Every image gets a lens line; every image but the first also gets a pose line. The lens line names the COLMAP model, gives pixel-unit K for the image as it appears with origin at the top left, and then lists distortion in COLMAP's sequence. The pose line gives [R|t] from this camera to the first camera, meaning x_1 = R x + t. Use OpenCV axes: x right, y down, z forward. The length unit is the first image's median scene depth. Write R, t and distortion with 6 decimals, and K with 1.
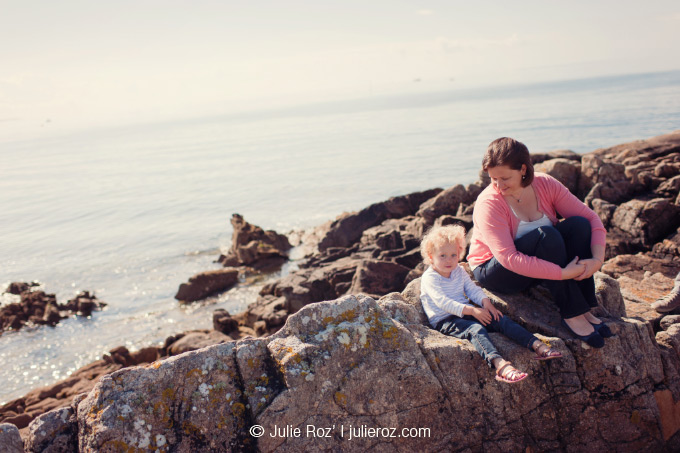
lens RADIAL K [[675.7, 0, 340.0], [0, 675.7, 226.5], [0, 0, 1]] dist [-0.009919, 0.010324]
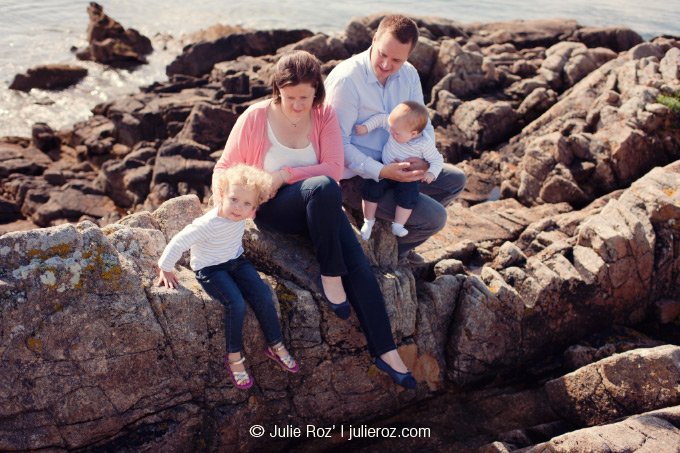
lens RADIAL K [[675.7, 0, 340.0], [0, 675.7, 226.5], [0, 0, 1]] dist [-0.009919, 0.010324]
pose [[0.970324, 0.142044, 0.195693, 0.072569], [-0.190401, 0.947683, 0.256210, -0.072627], [-0.149062, -0.285867, 0.946605, 0.054422]]
